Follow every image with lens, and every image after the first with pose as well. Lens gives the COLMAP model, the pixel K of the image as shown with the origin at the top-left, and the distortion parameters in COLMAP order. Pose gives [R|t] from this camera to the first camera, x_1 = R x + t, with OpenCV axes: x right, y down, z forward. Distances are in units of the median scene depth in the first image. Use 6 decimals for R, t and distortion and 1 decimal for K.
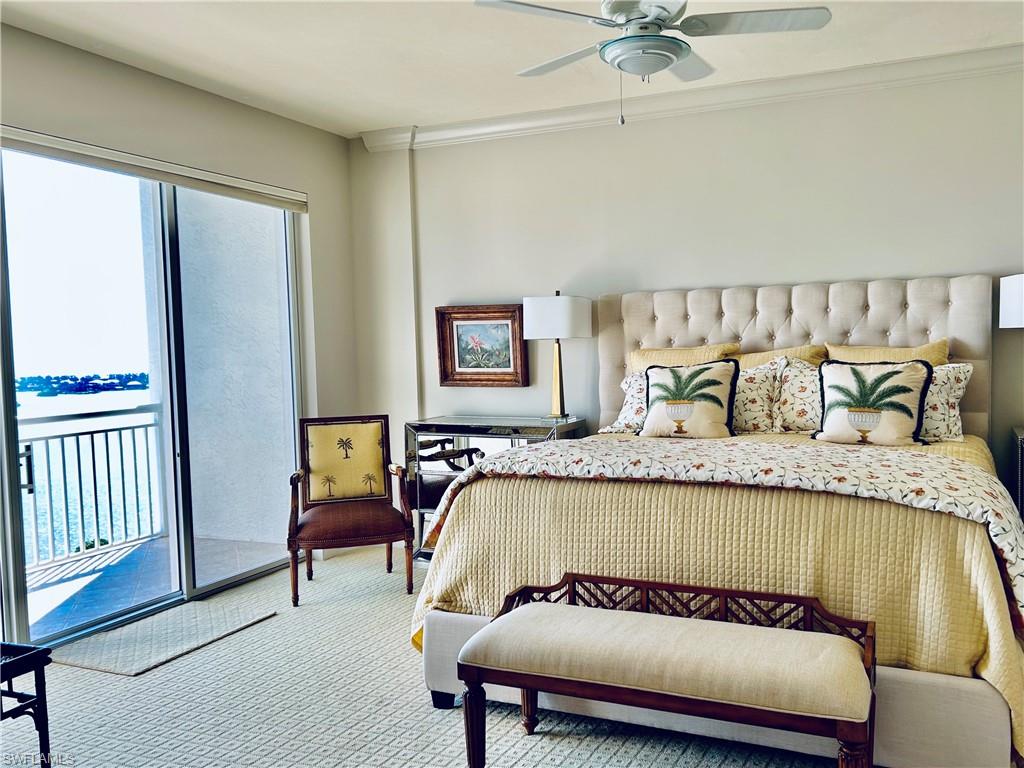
lens RADIAL K [[915.8, 0, 507.3], [0, 915.8, 381.5], [0, 0, 1]] dist [0.057091, -0.077477]
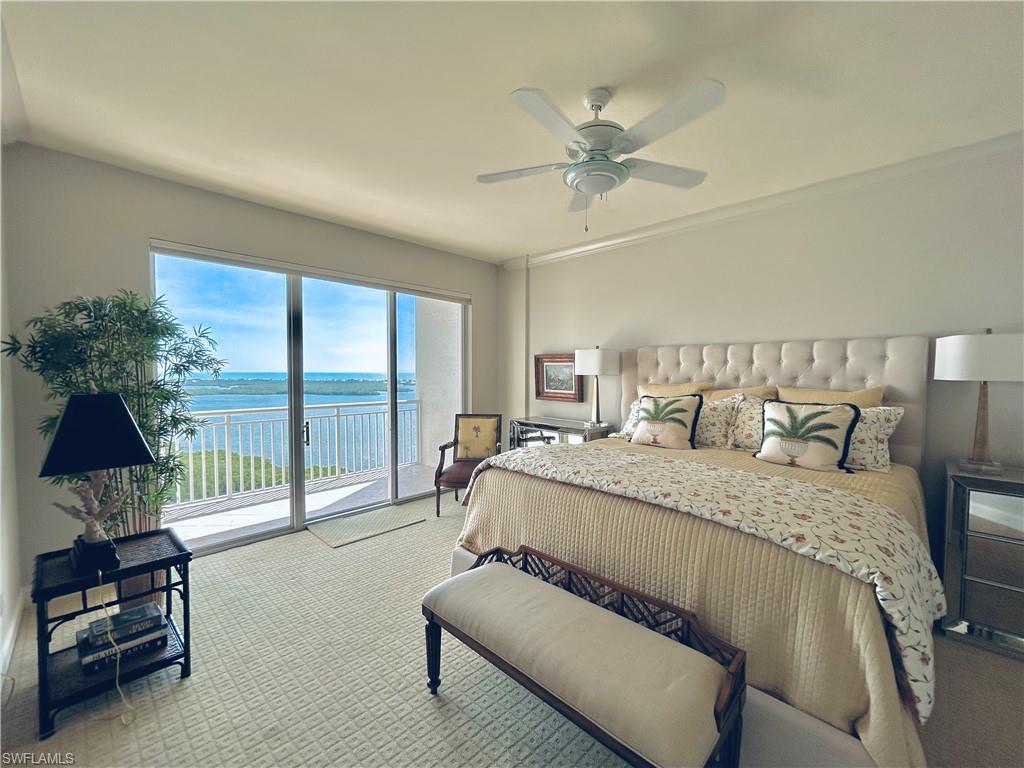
lens RADIAL K [[412.6, 0, 509.3], [0, 412.6, 379.3], [0, 0, 1]] dist [0.000937, -0.000317]
pose [[0.936179, 0.033143, -0.349957, 0.204501], [-0.037637, 0.999273, -0.006046, -0.034919], [0.349502, 0.018831, 0.936746, 0.300852]]
